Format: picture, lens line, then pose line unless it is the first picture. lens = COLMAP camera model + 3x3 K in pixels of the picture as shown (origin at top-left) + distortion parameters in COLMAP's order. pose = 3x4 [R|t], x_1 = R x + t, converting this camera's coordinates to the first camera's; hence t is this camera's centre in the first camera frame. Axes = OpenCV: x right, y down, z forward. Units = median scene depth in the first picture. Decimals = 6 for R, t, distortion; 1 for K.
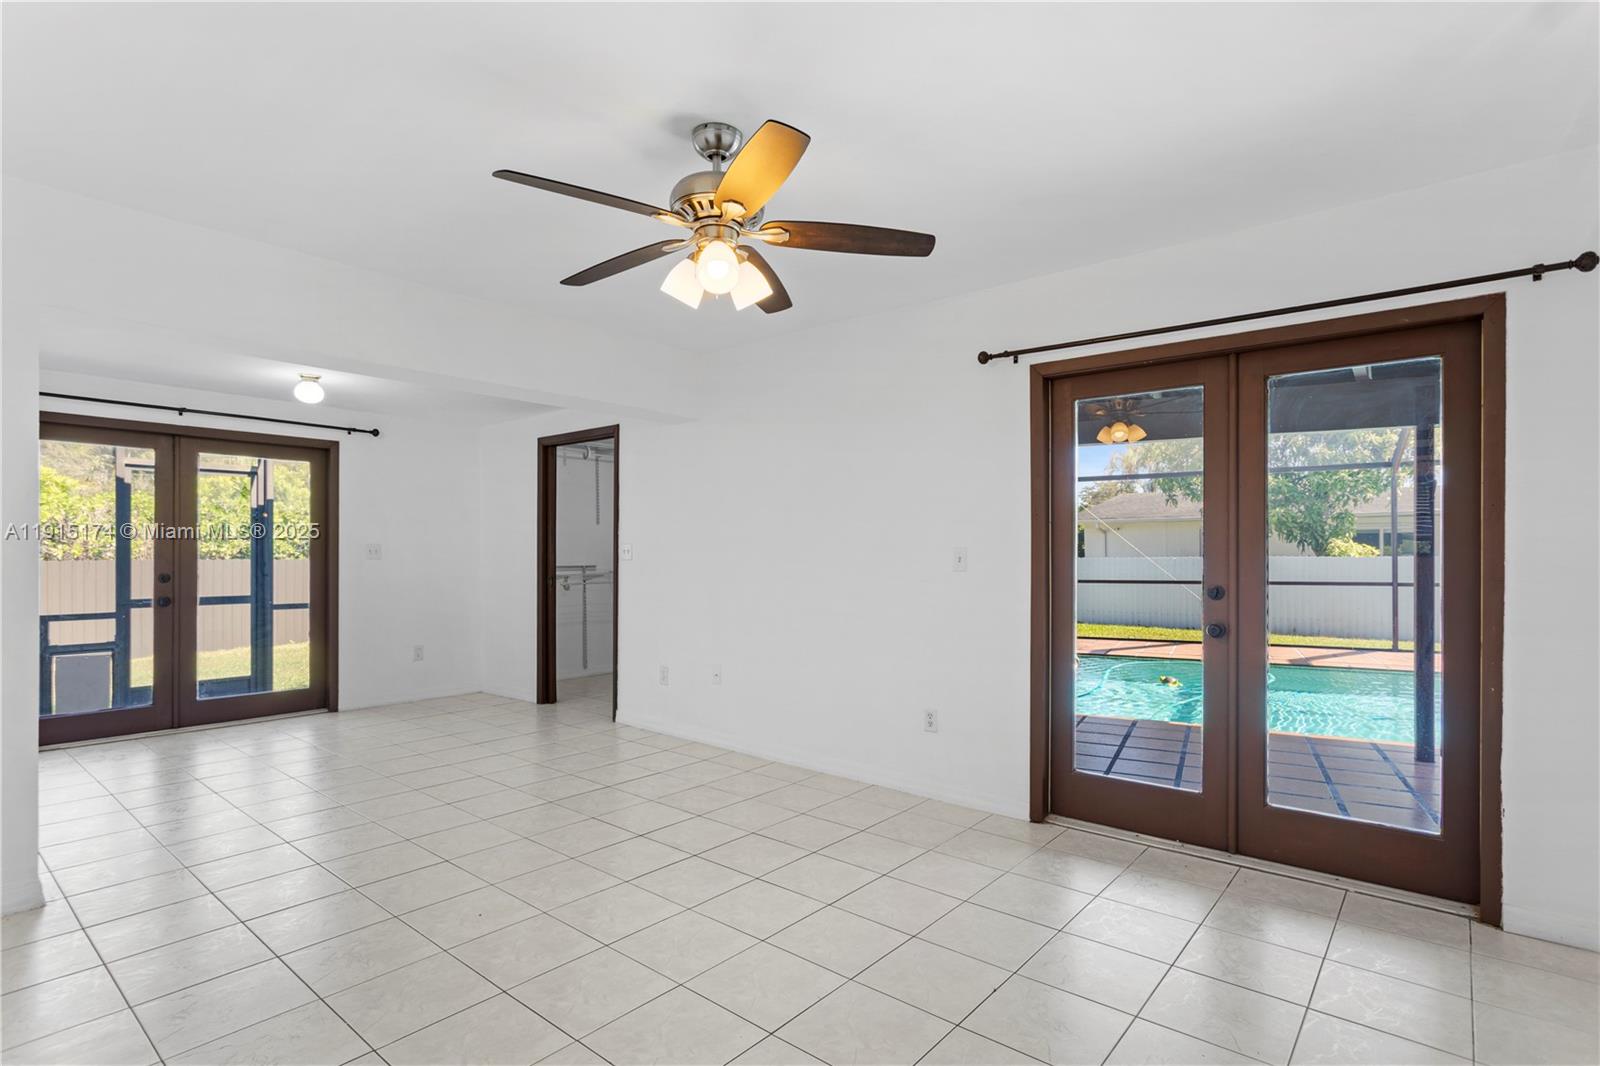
lens RADIAL K [[785.0, 0, 786.2], [0, 785.0, 538.7], [0, 0, 1]] dist [-0.006591, 0.004699]
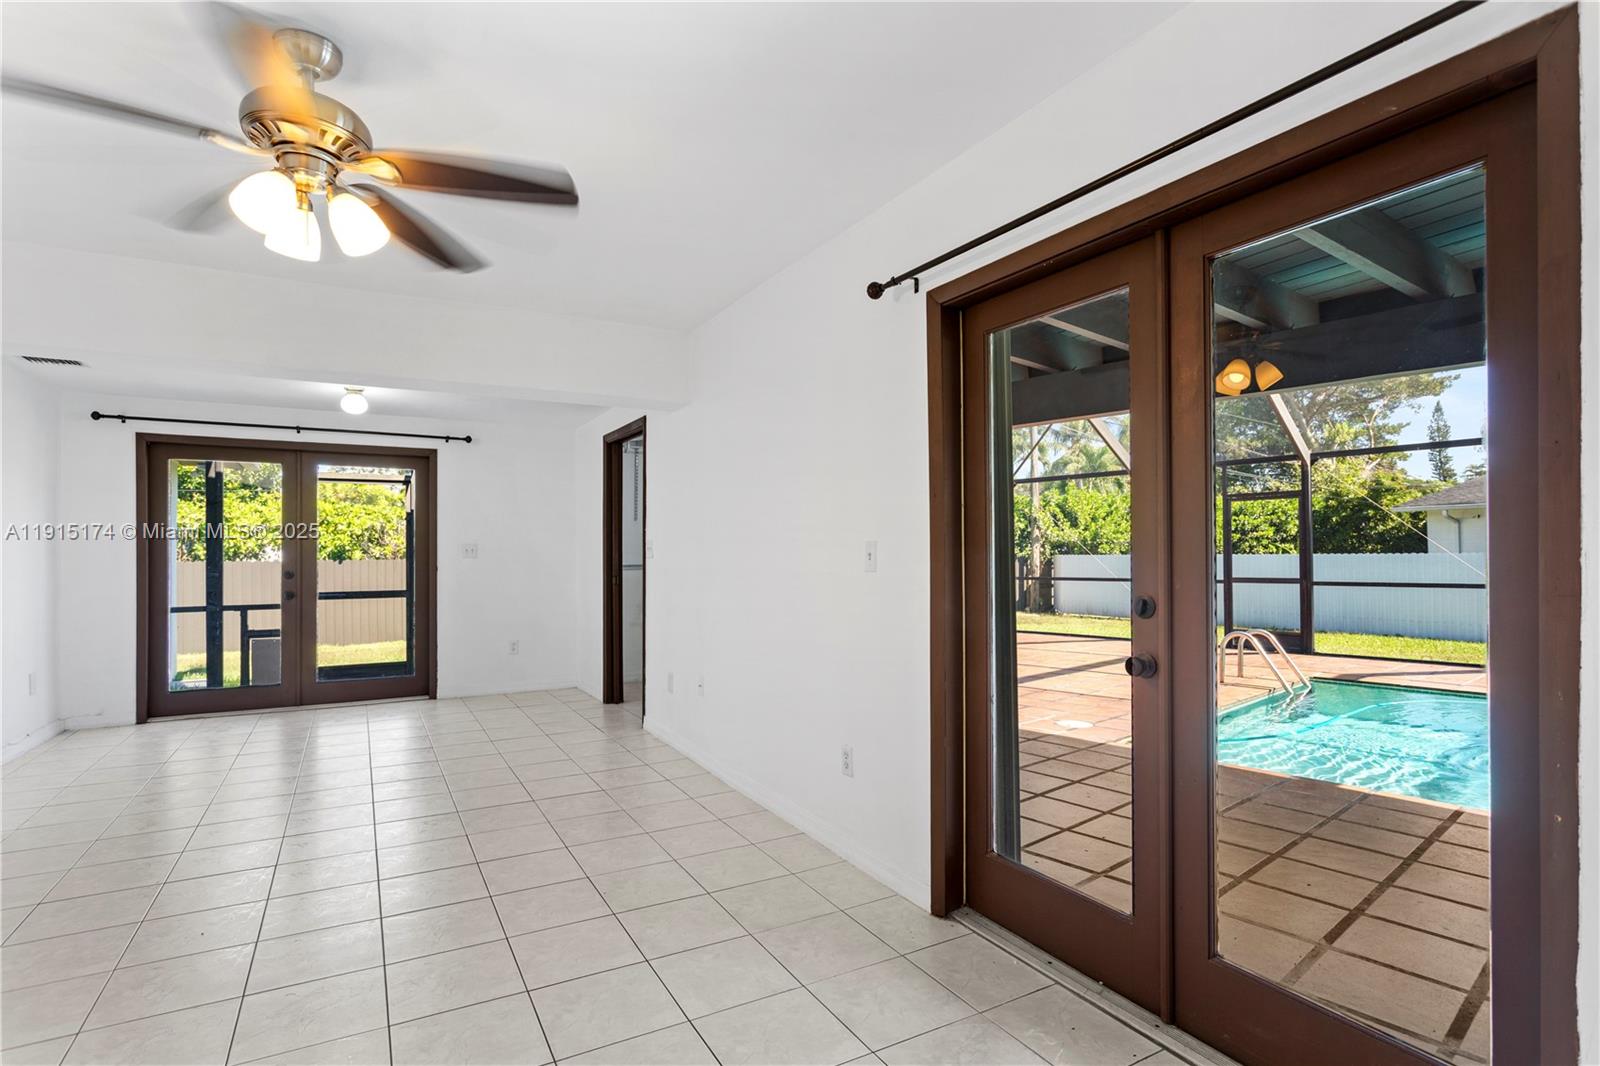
lens RADIAL K [[785.0, 0, 796.3], [0, 785.0, 535.0], [0, 0, 1]] dist [-0.006591, 0.004699]
pose [[0.935138, -0.013664, -0.354019, 0.305244], [0.013299, 0.999906, -0.003464, 0.005094], [0.354033, -0.001469, 0.935232, 0.180048]]
